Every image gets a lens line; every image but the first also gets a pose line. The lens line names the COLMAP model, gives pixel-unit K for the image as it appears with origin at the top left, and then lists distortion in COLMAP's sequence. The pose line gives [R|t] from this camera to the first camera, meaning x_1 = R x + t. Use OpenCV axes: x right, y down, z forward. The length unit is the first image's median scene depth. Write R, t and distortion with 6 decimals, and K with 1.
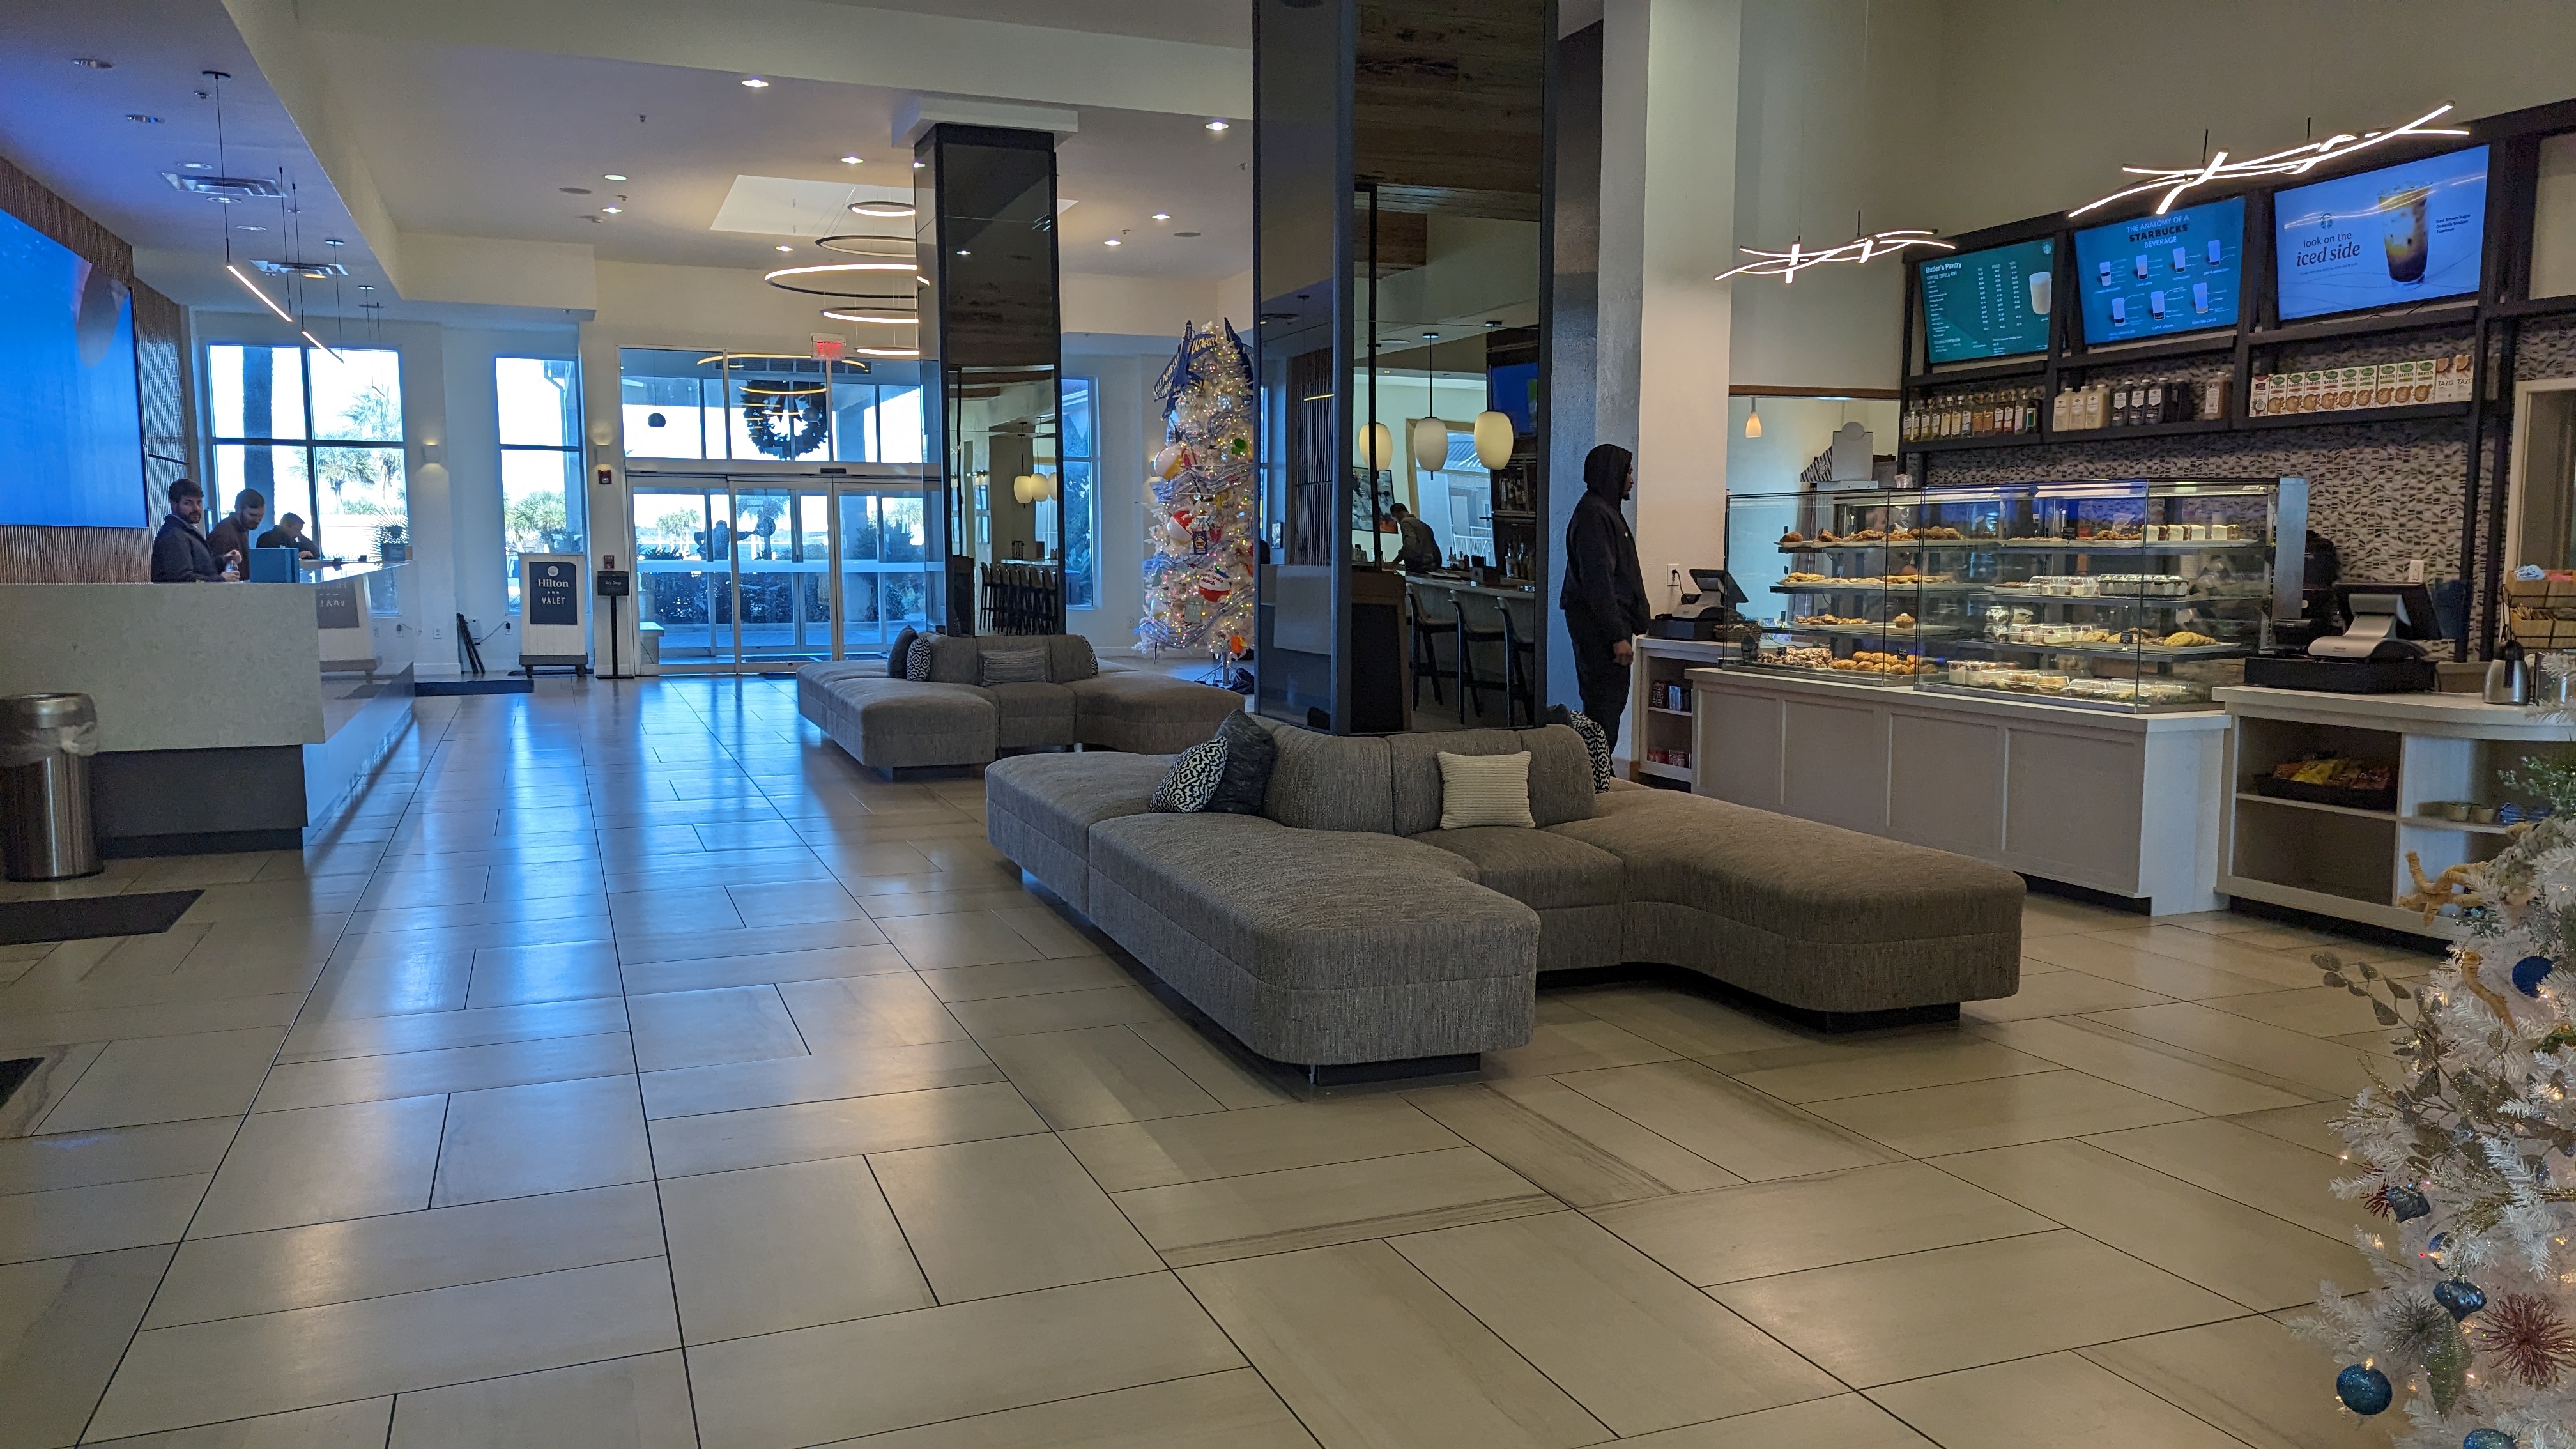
lens RADIAL K [[1824.3, 0, 1286.0], [0, 1824.3, 713.6], [0, 0, 1]] dist [0.114045, -0.109068]
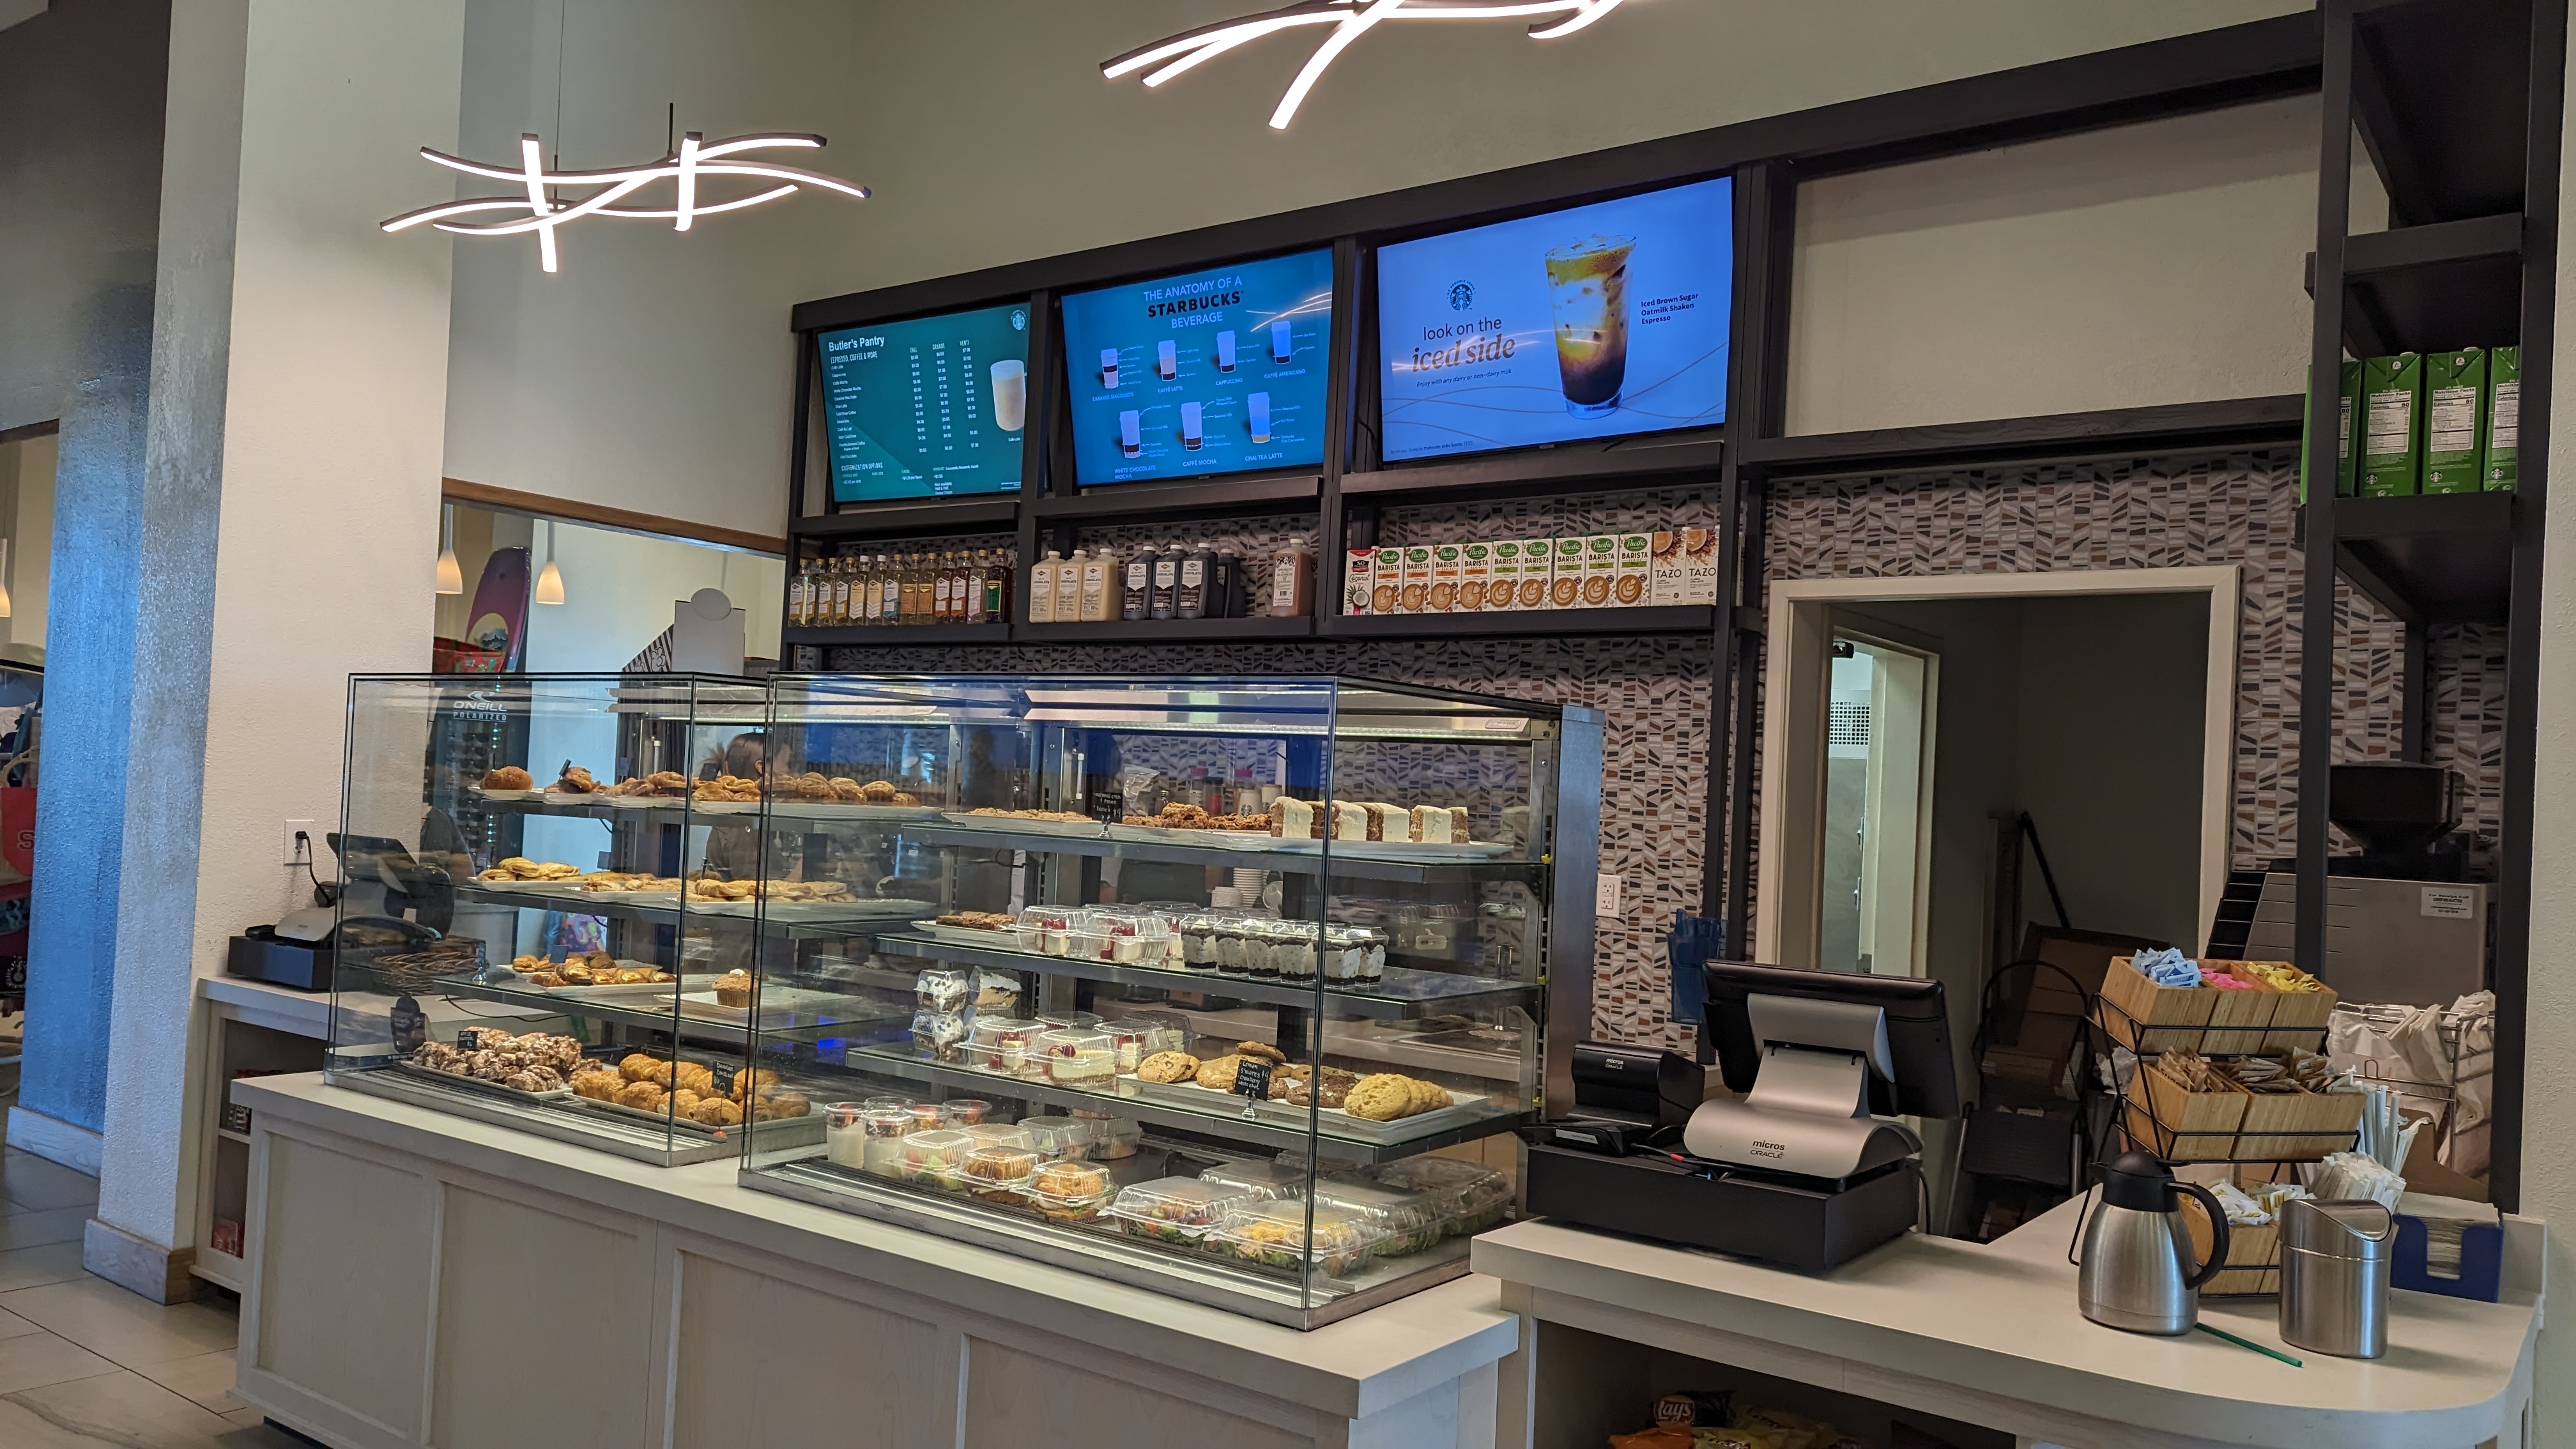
lens RADIAL K [[1824.3, 0, 1286.0], [0, 1824.3, 713.6], [0, 0, 1]] dist [0.114045, -0.109068]
pose [[0.846494, 0.067152, 0.528146, 0.201660], [0.001395, 0.991730, -0.128332, -0.055215], [-0.532396, 0.109369, 0.839400, 0.536808]]
